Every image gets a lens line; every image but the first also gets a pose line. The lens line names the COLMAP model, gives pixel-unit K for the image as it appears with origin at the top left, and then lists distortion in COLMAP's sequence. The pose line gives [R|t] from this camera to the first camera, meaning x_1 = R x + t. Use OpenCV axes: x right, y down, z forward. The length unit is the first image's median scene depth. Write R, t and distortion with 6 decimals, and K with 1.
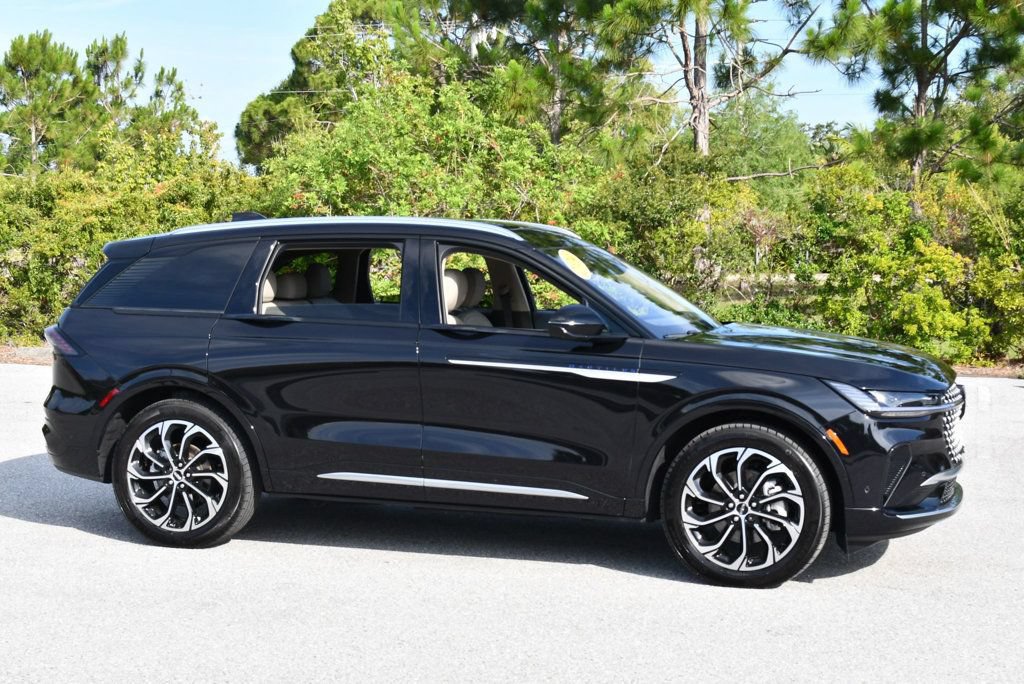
lens RADIAL K [[1693.1, 0, 512.0], [0, 1693.1, 342.0], [0, 0, 1]] dist [-0.036341, -0.055556]
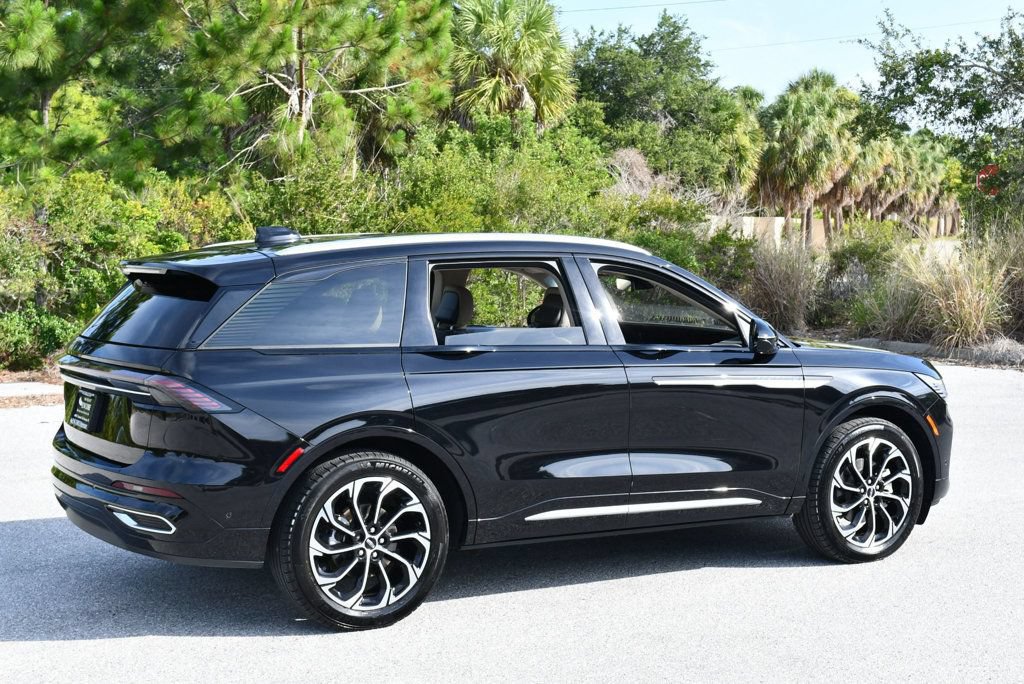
lens RADIAL K [[1543.4, 0, 512.0], [0, 1543.4, 342.0], [0, 0, 1]] dist [-0.038652, -0.117080]
pose [[0.675170, -0.053010, 0.735755, -0.716608], [0.046762, 0.998484, 0.029028, -0.040022], [-0.736179, 0.014806, 0.676625, 0.434694]]
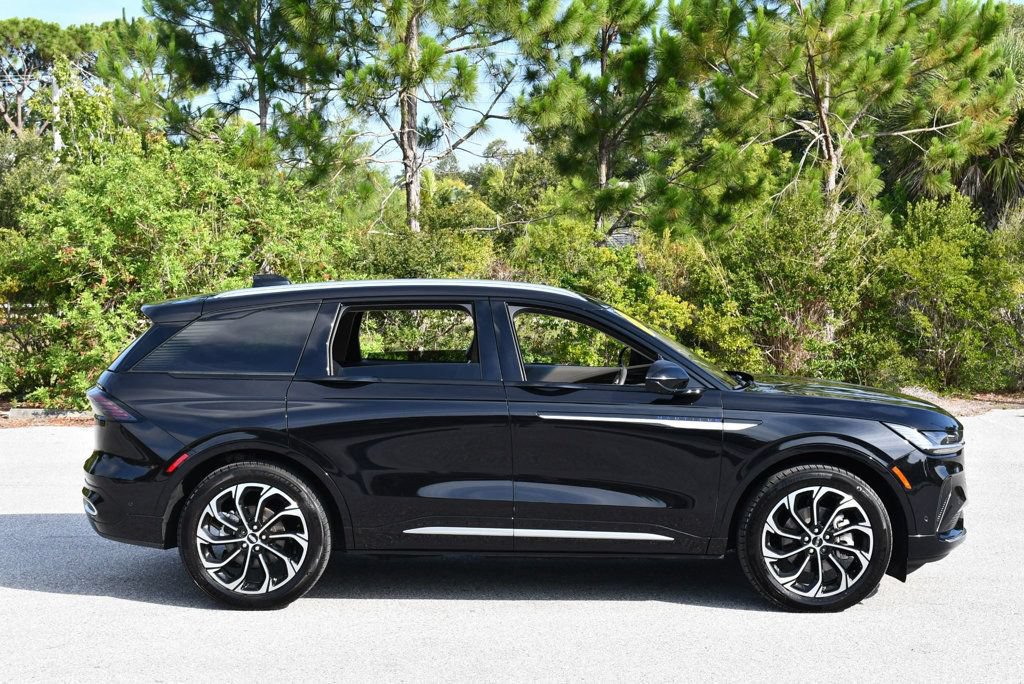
lens RADIAL K [[1580.2, 0, 512.0], [0, 1580.2, 342.0], [0, 0, 1]] dist [-0.039191, -0.086891]
pose [[0.957255, -0.017277, 0.288727, -0.322673], [0.024023, 0.999515, -0.019838, -0.015284], [-0.288244, 0.025926, 0.957206, 0.057119]]
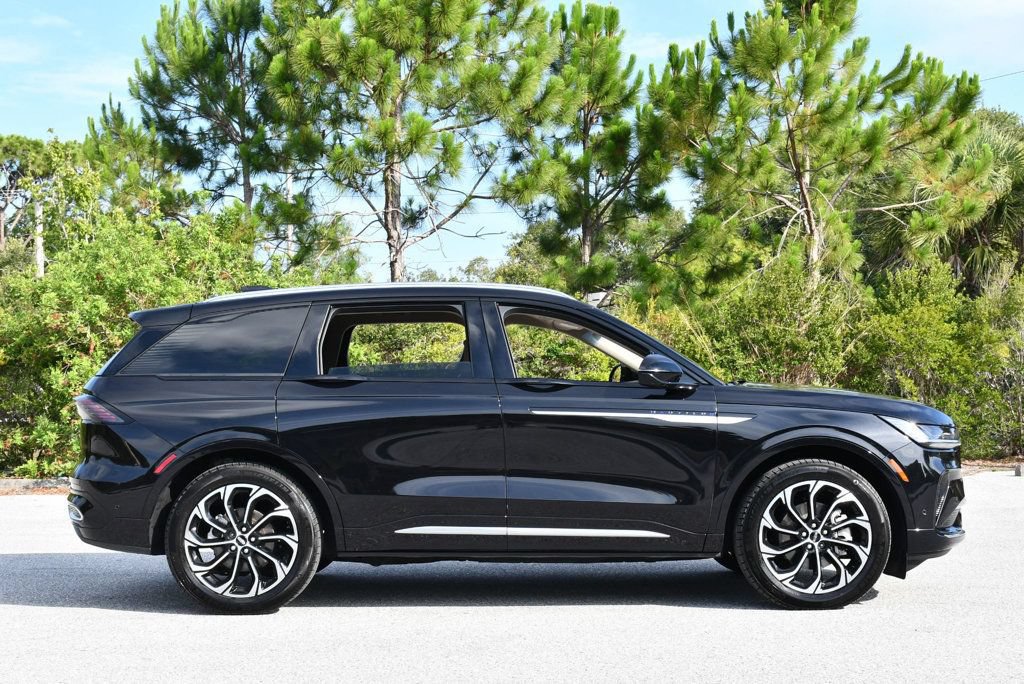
lens RADIAL K [[1580.2, 0, 512.0], [0, 1580.2, 342.0], [0, 0, 1]] dist [-0.039191, -0.086891]
pose [[0.953831, -0.005294, 0.300298, -0.326920], [0.035965, 0.994664, -0.096700, 0.059313], [-0.298184, 0.103036, 0.948931, 0.069156]]
